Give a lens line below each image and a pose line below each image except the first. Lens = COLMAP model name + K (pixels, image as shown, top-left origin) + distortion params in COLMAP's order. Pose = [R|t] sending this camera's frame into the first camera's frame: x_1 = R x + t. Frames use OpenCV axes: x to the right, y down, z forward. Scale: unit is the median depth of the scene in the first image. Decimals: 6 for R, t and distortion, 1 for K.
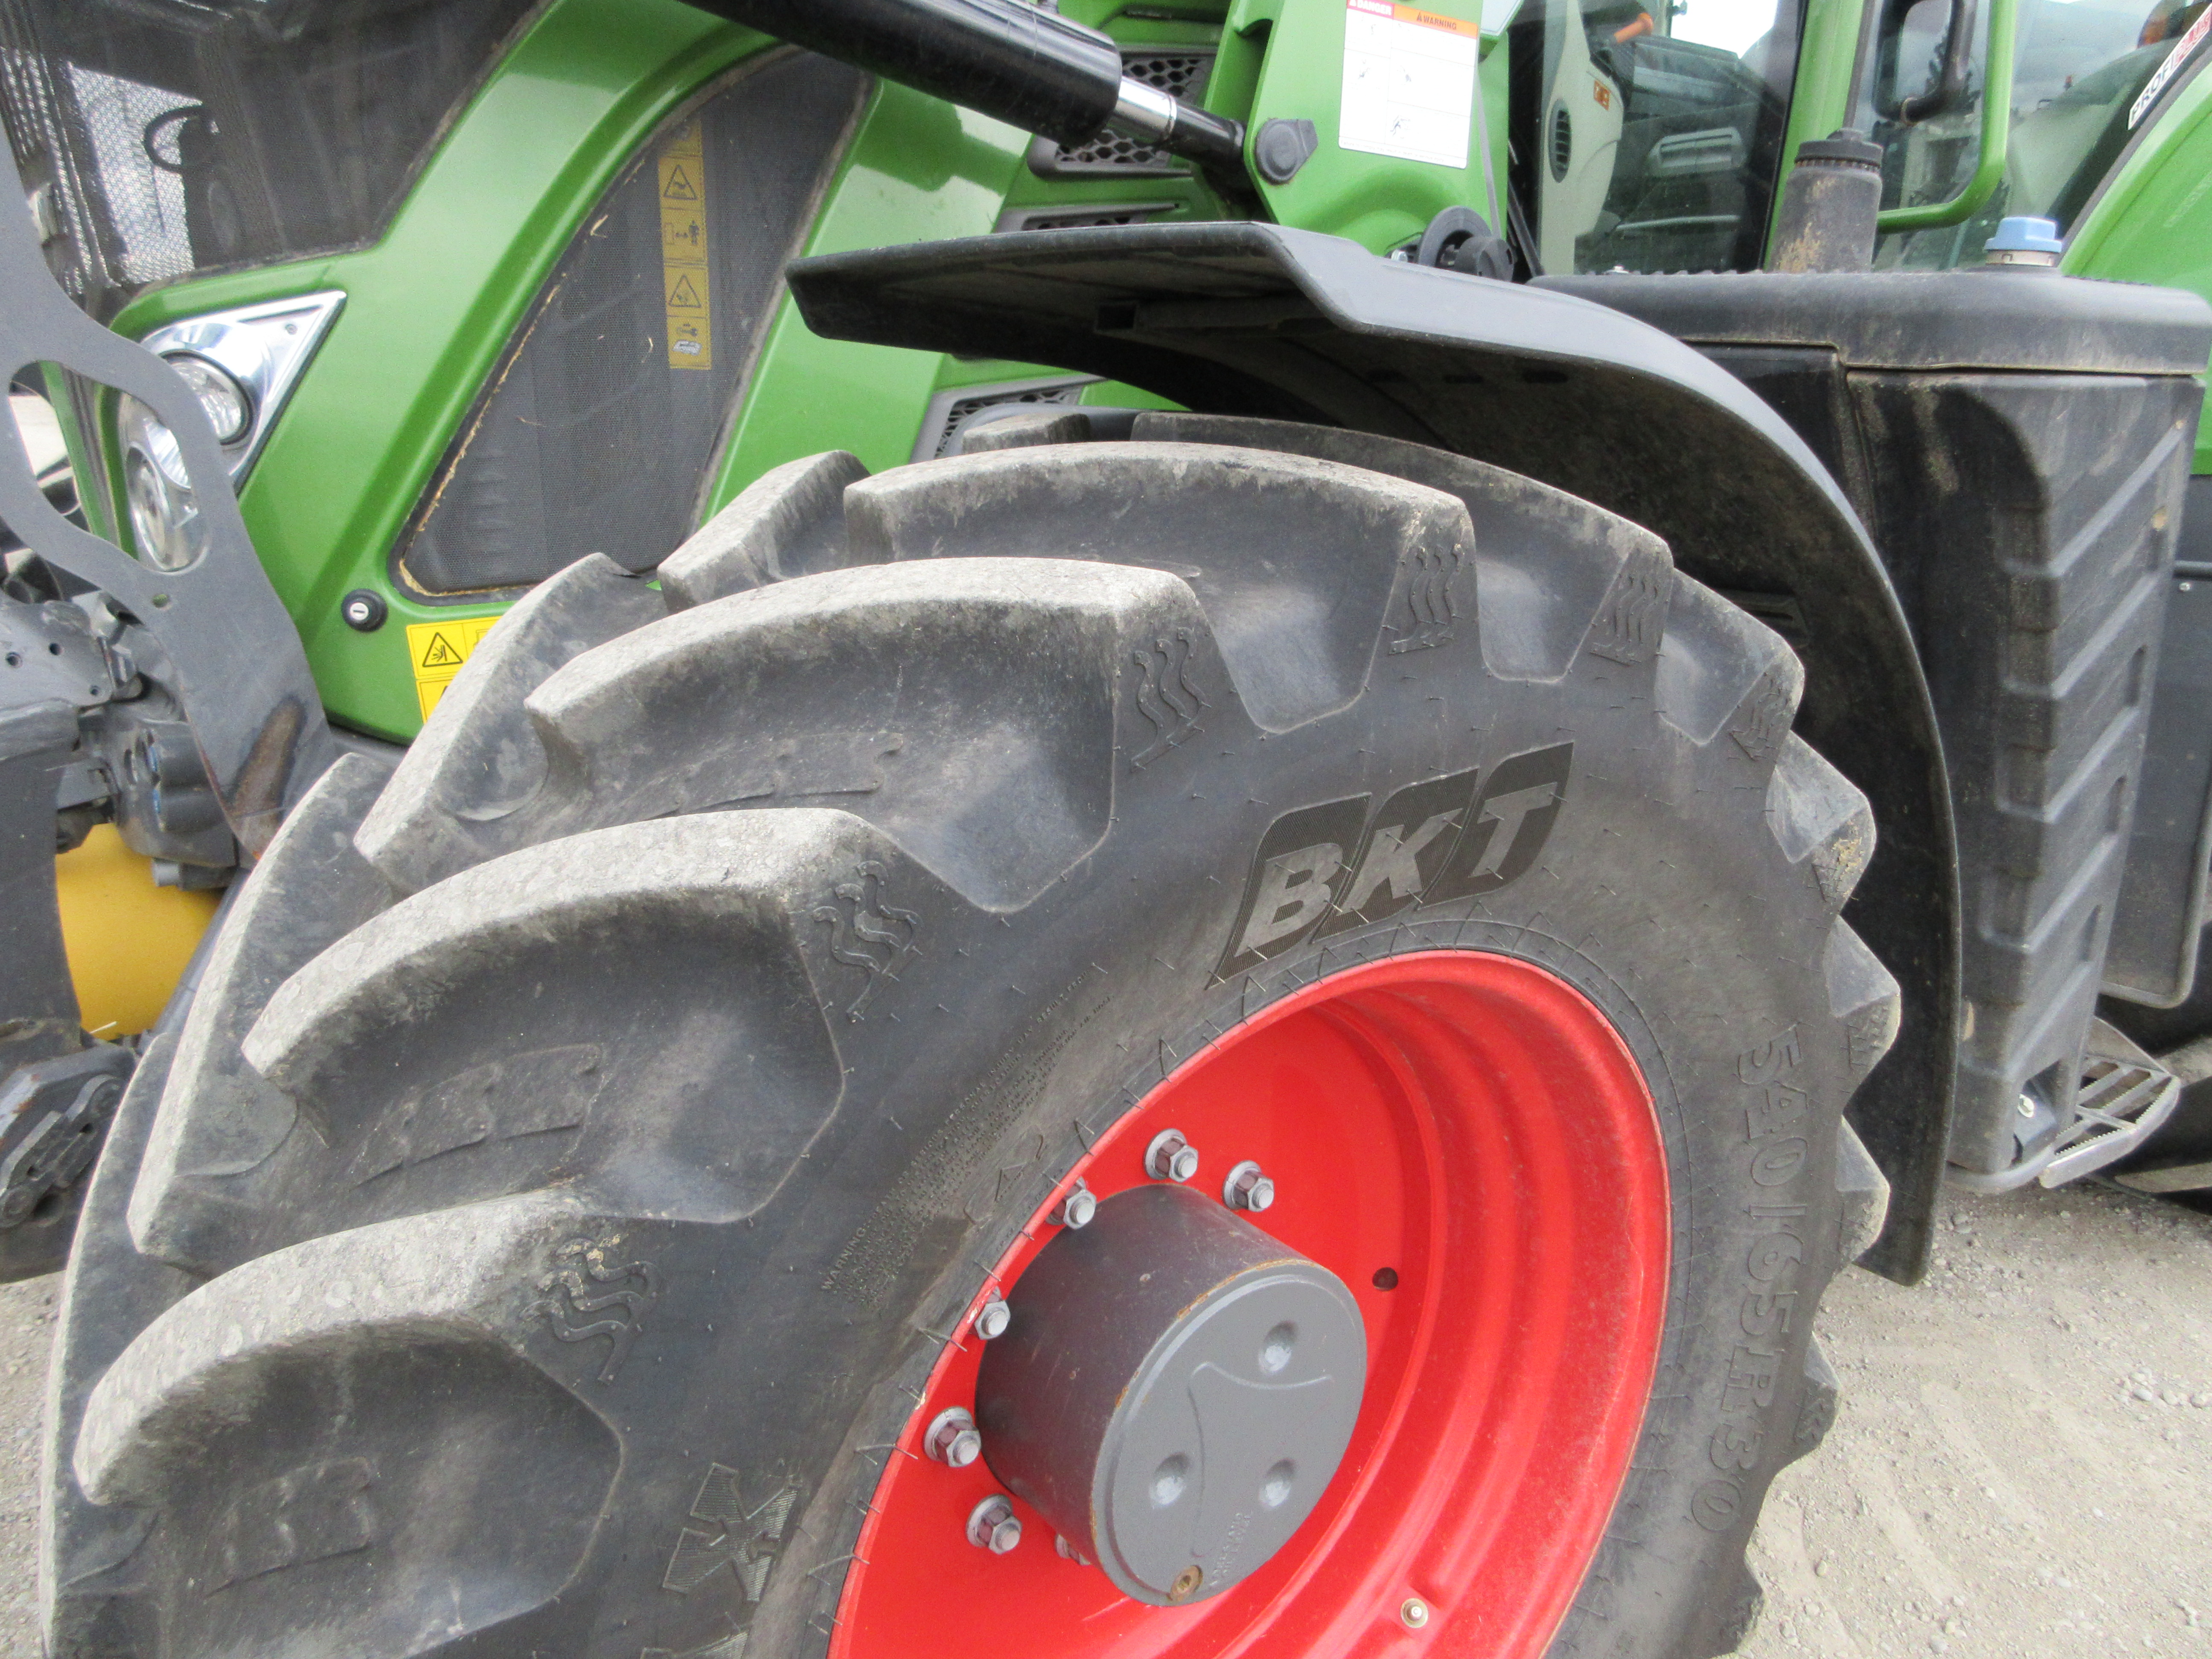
lens RADIAL K [[1648.4, 0, 1114.9], [0, 1648.4, 833.0], [0, 0, 1]] dist [-0.001494, 0.007139]
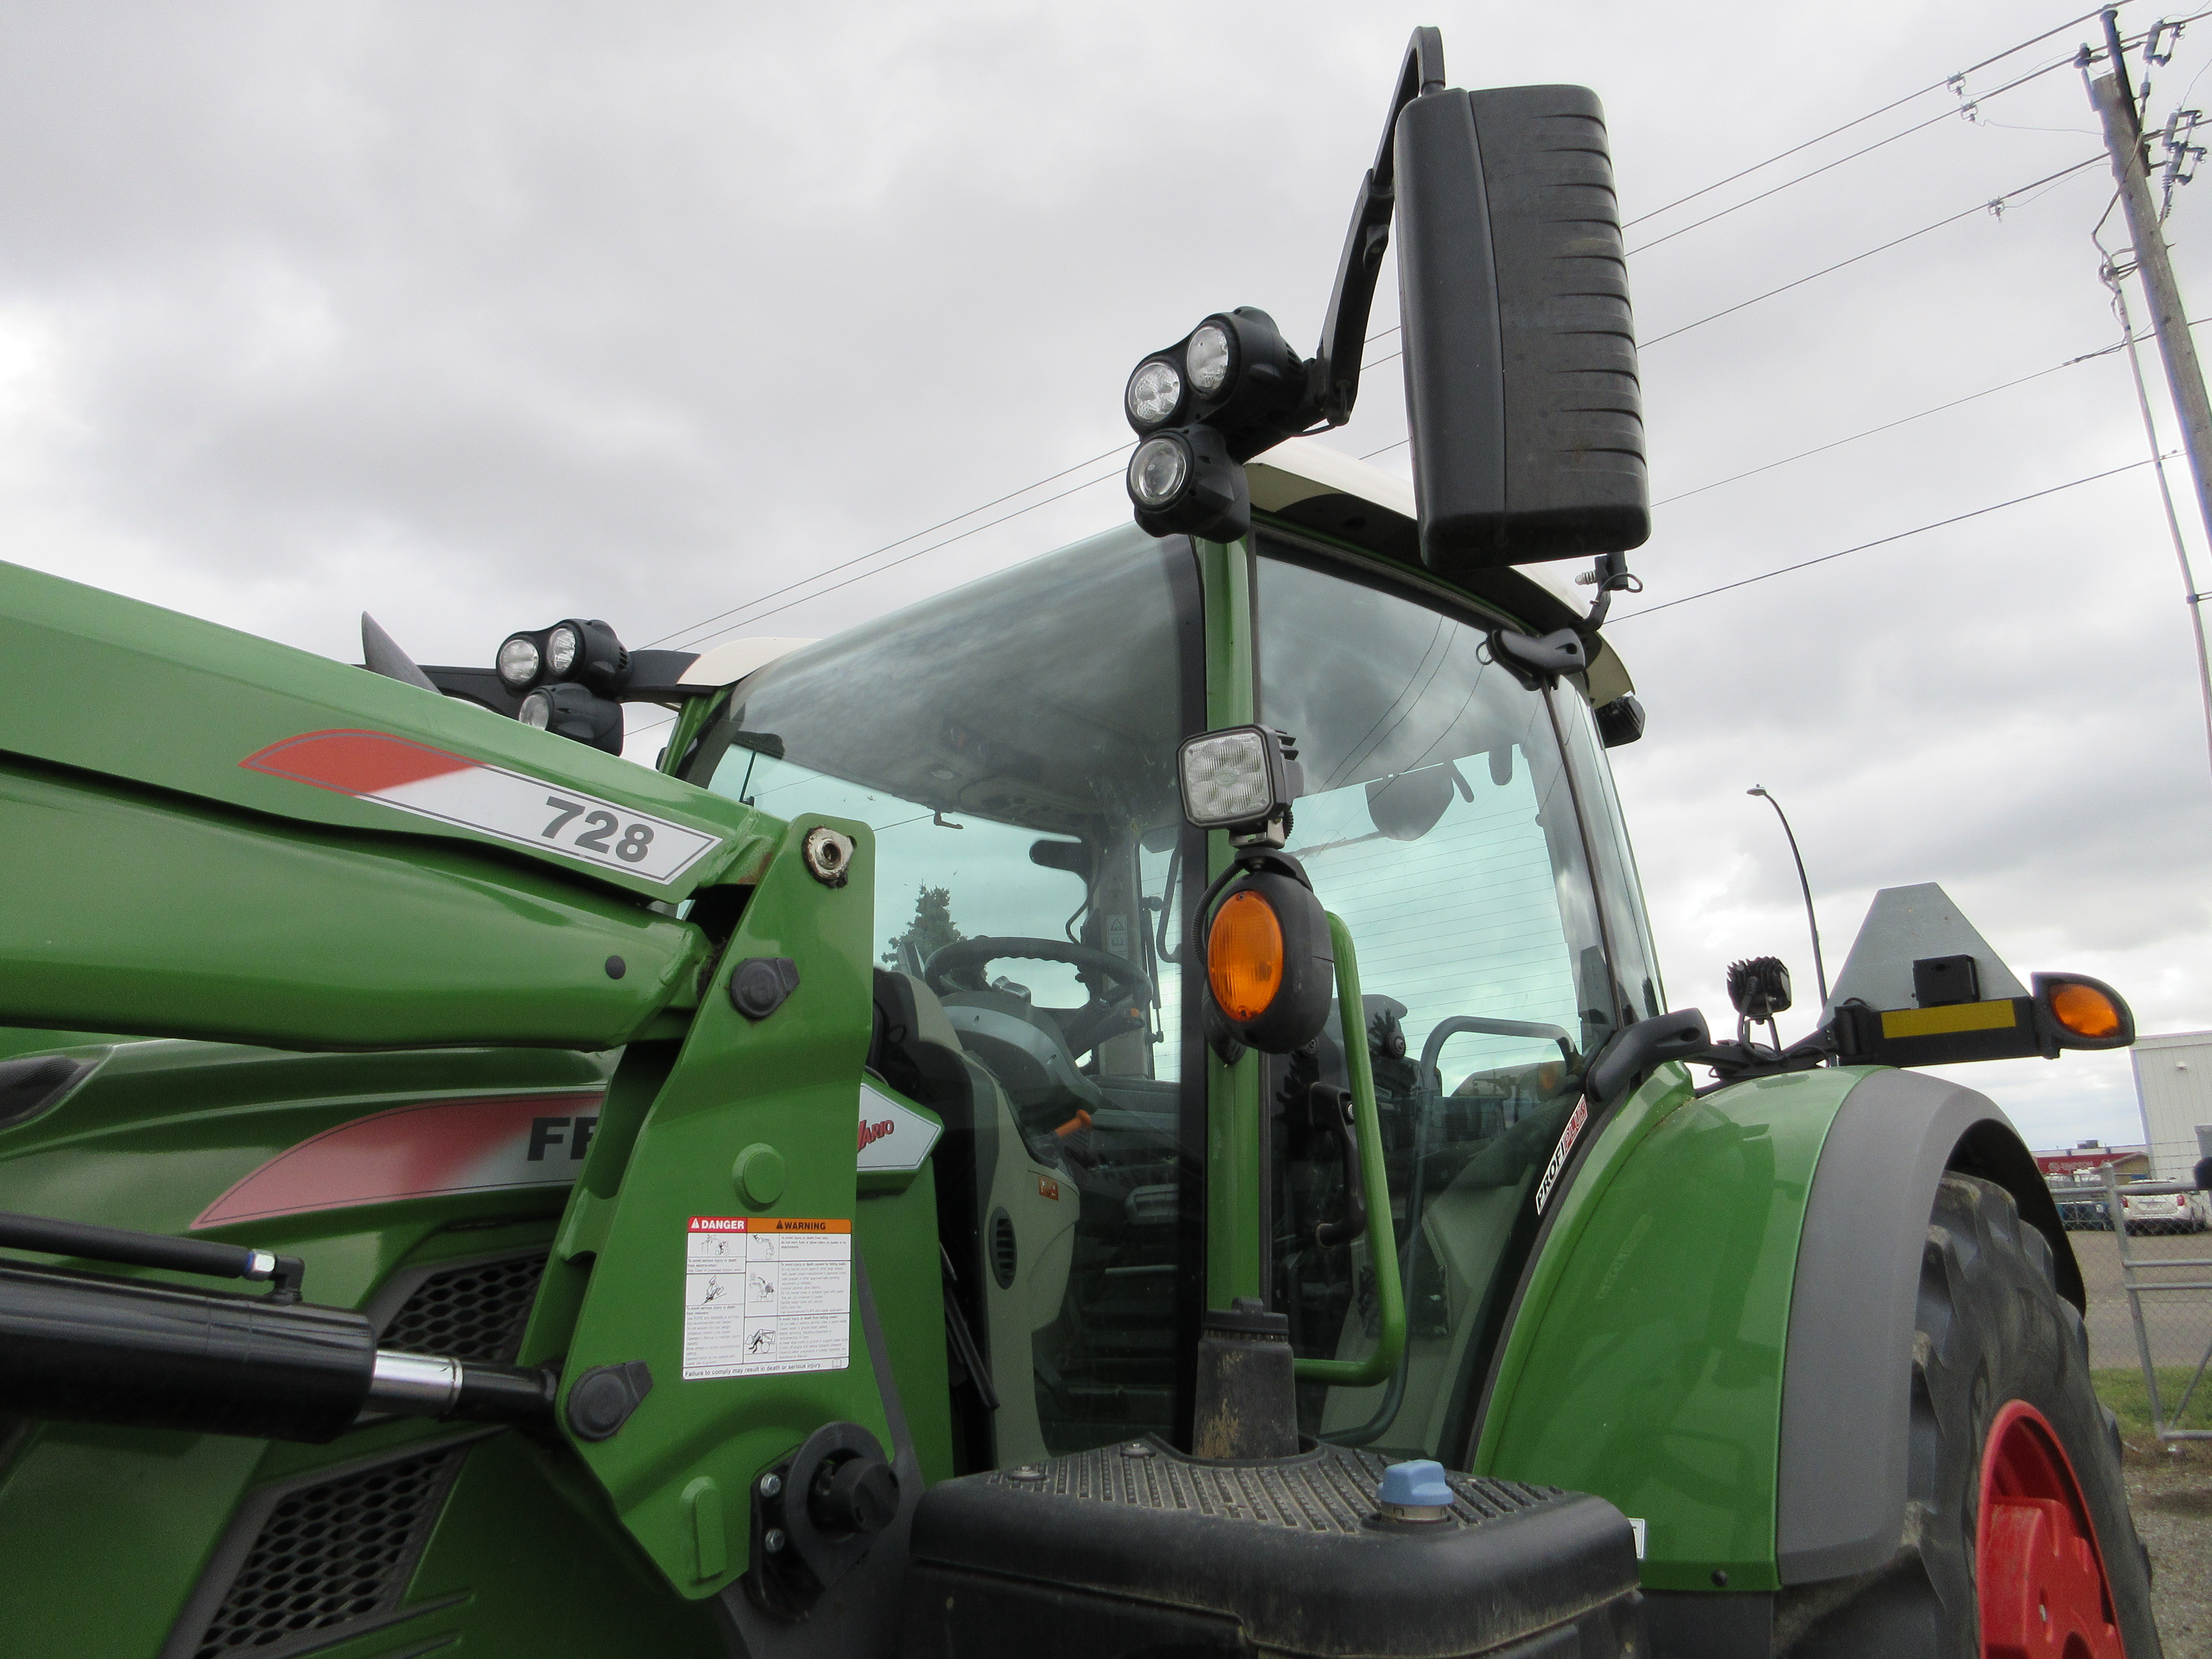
lens RADIAL K [[1648.4, 0, 1104.2], [0, 1648.4, 850.0], [0, 0, 1]] dist [-0.001494, 0.007139]
pose [[0.975772, 0.003013, 0.218768, 0.185215], [0.103253, 0.875211, -0.472593, -0.257800], [-0.192892, 0.483732, 0.853696, 0.083388]]
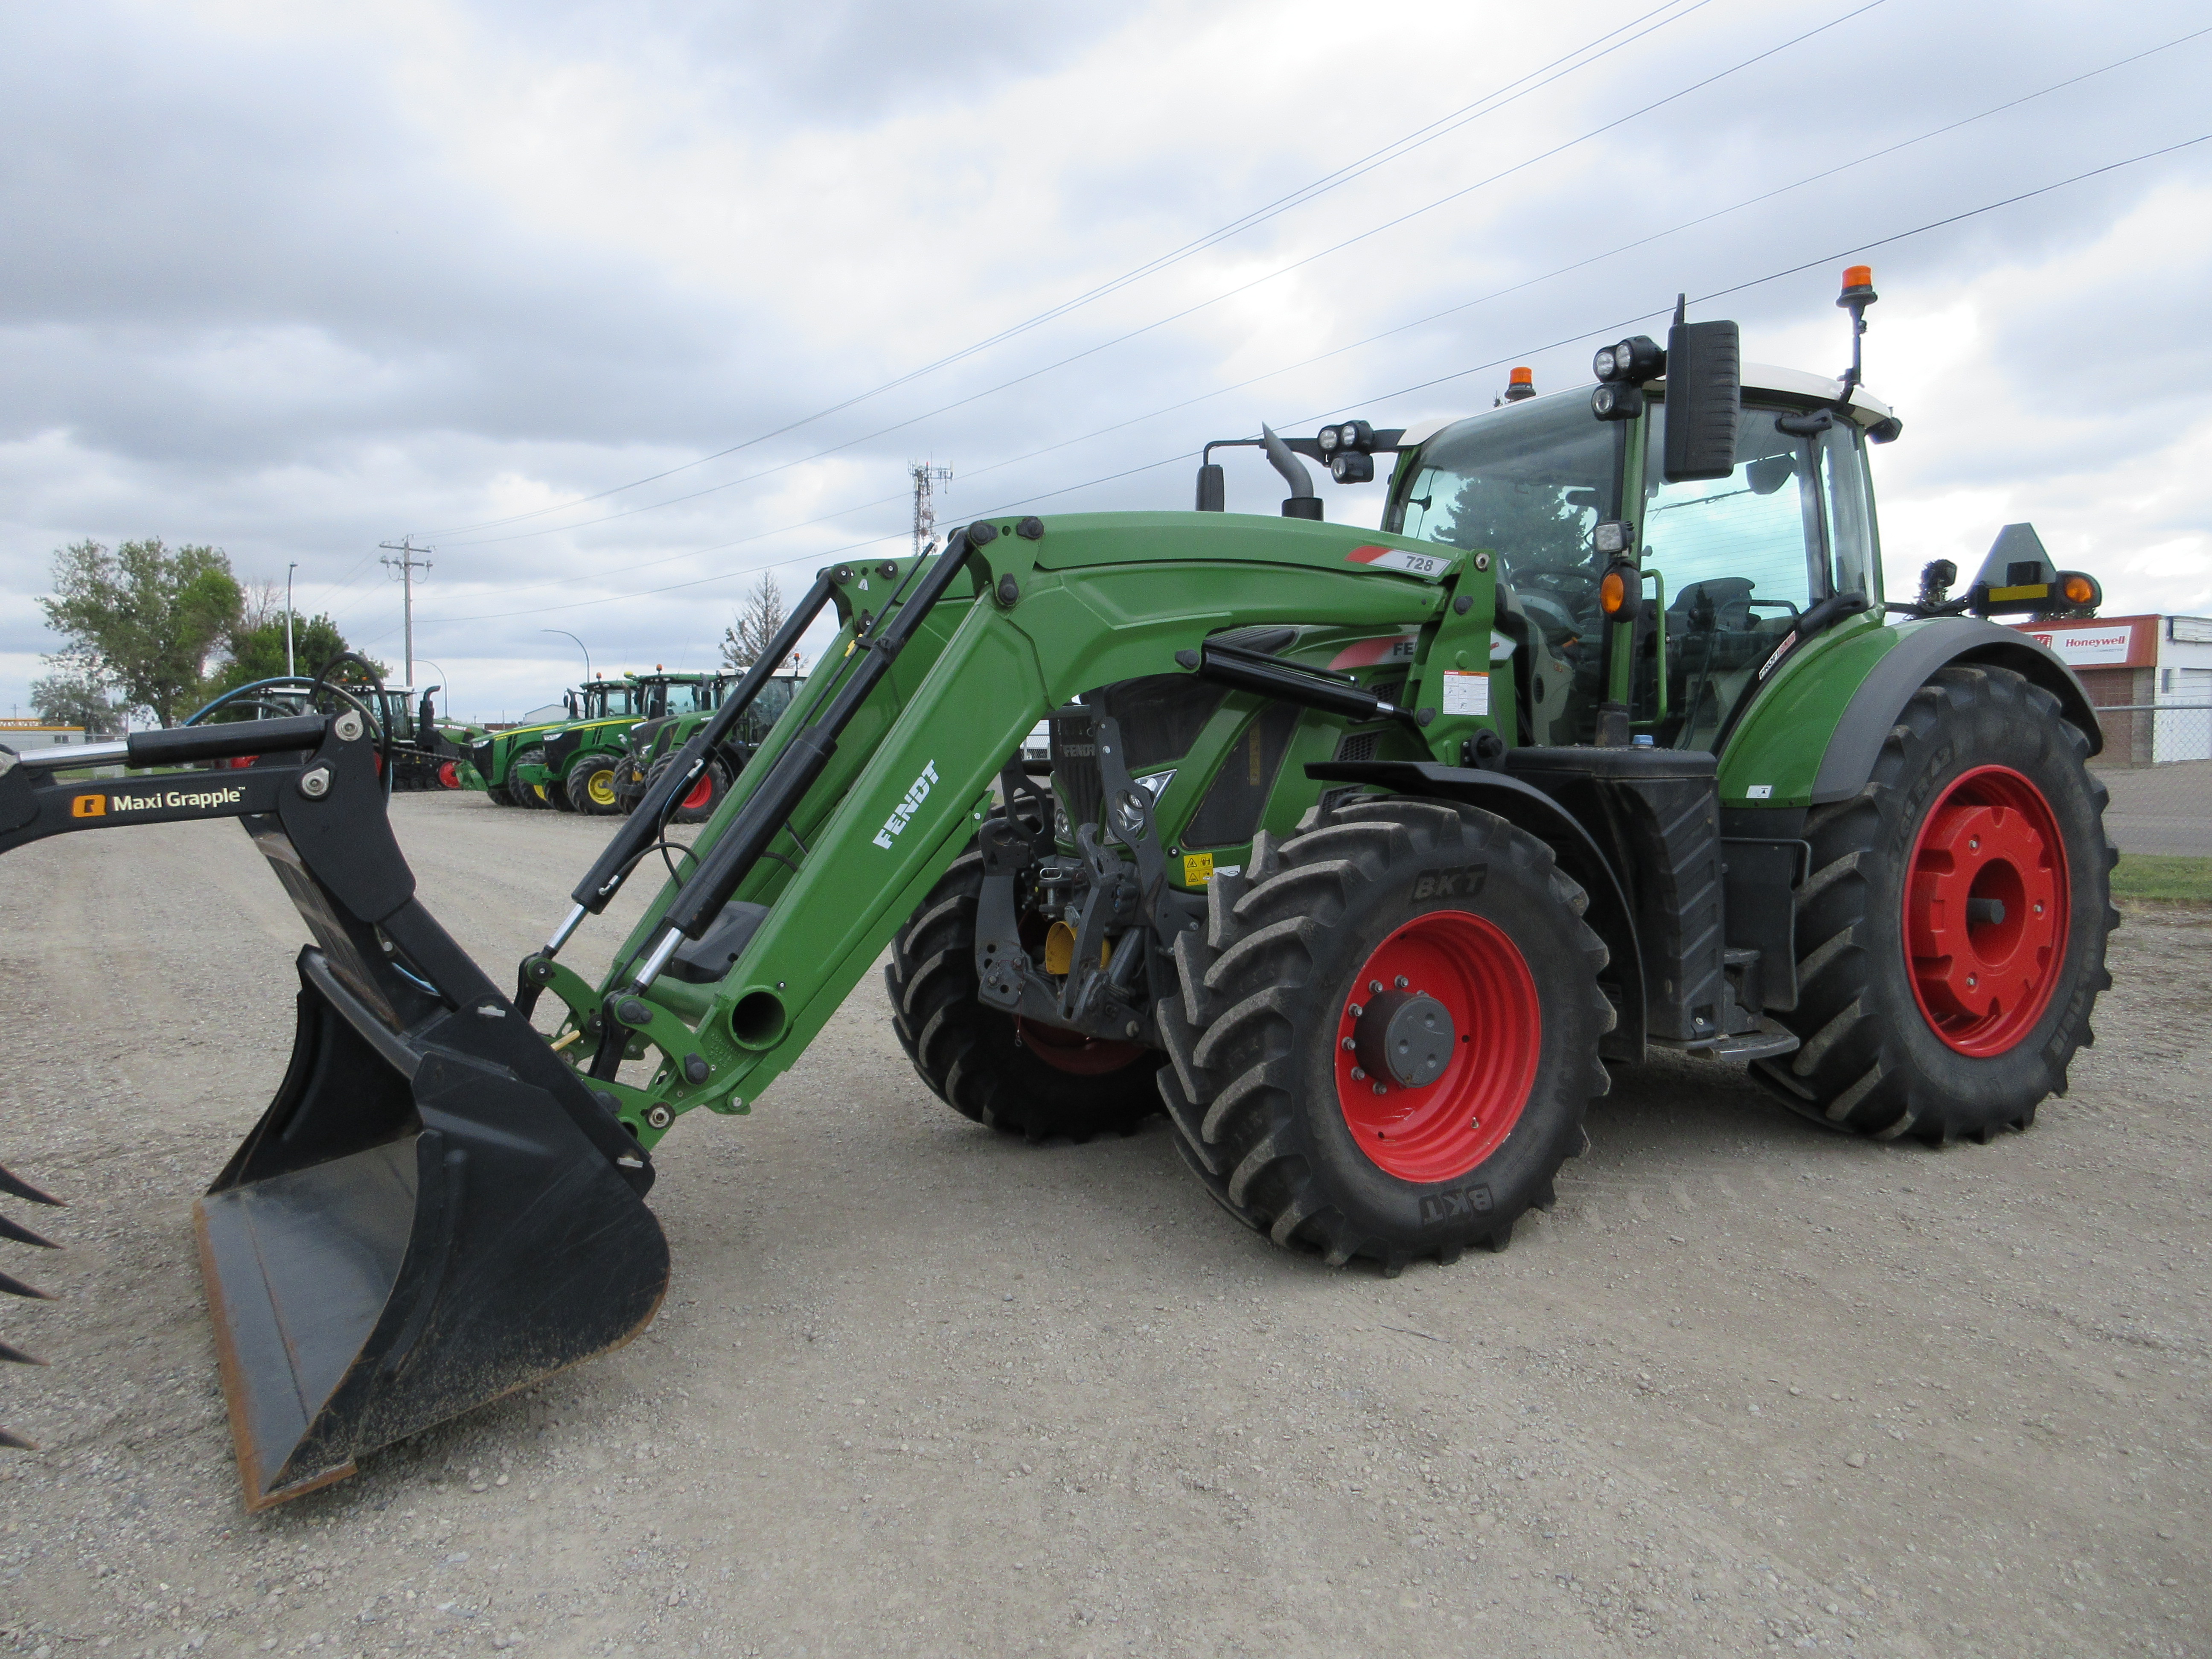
lens RADIAL K [[1648.4, 0, 1124.8], [0, 1648.4, 851.9], [0, 0, 1]] dist [-0.001494, 0.007139]
pose [[0.993397, -0.018197, -0.113273, -0.142460], [-0.006153, 0.977469, -0.210991, 0.614536], [0.114560, 0.210295, 0.970903, -2.471617]]
